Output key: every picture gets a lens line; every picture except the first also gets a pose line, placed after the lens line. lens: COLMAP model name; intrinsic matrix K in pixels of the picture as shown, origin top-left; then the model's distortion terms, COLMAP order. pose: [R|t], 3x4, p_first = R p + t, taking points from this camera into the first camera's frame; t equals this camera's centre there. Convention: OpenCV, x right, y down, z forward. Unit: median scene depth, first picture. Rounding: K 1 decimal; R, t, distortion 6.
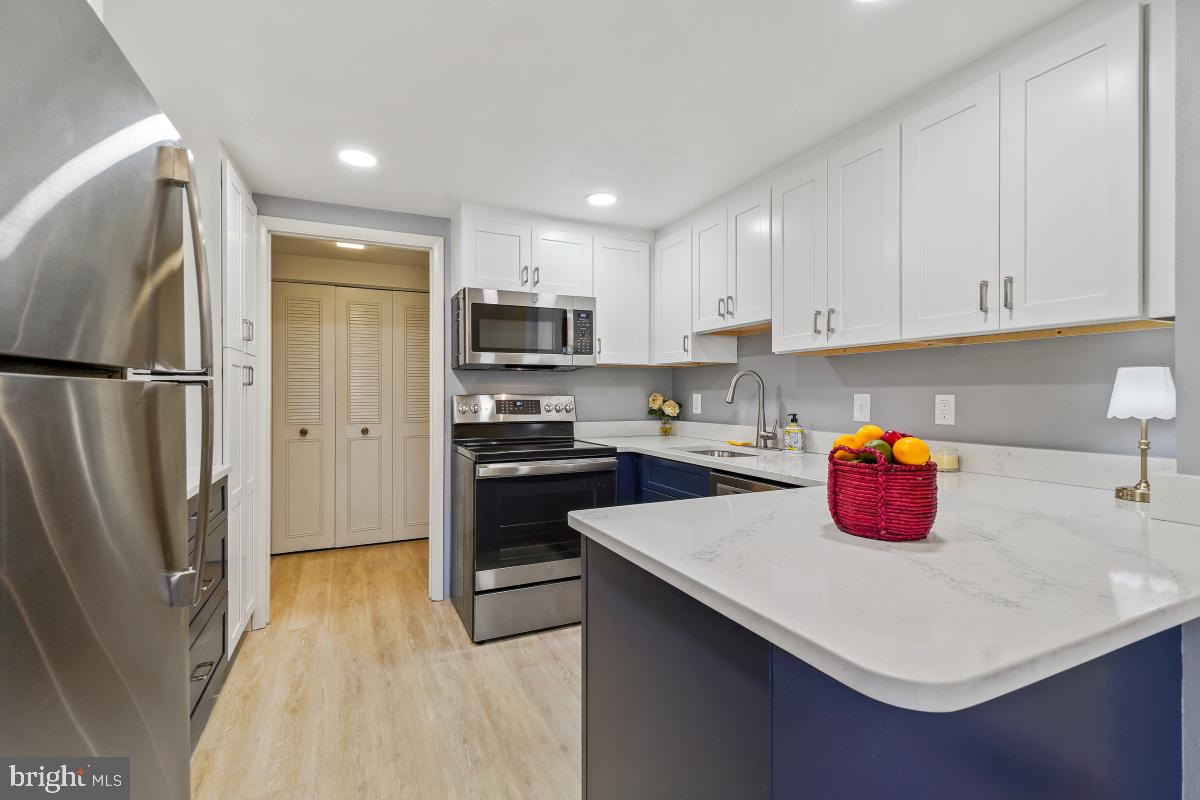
lens RADIAL K [[524.5, 0, 598.6], [0, 524.5, 392.4], [0, 0, 1]] dist [0.002893, -0.000230]
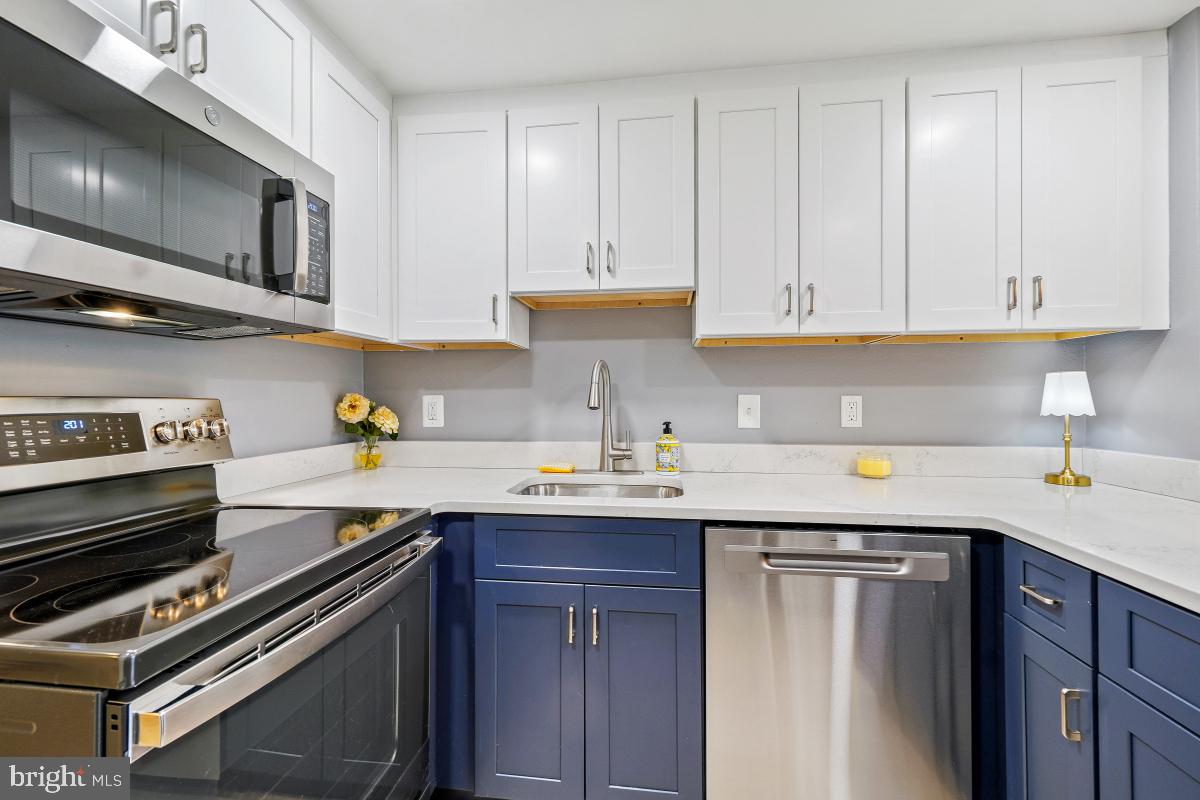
lens RADIAL K [[524.5, 0, 596.3], [0, 524.5, 402.9], [0, 0, 1]] dist [0.002893, -0.000230]
pose [[0.551037, -0.011991, 0.834394, -0.276931], [-0.001181, 0.999885, 0.015150, 0.002533], [-0.834480, -0.009334, 0.550960, 0.623932]]
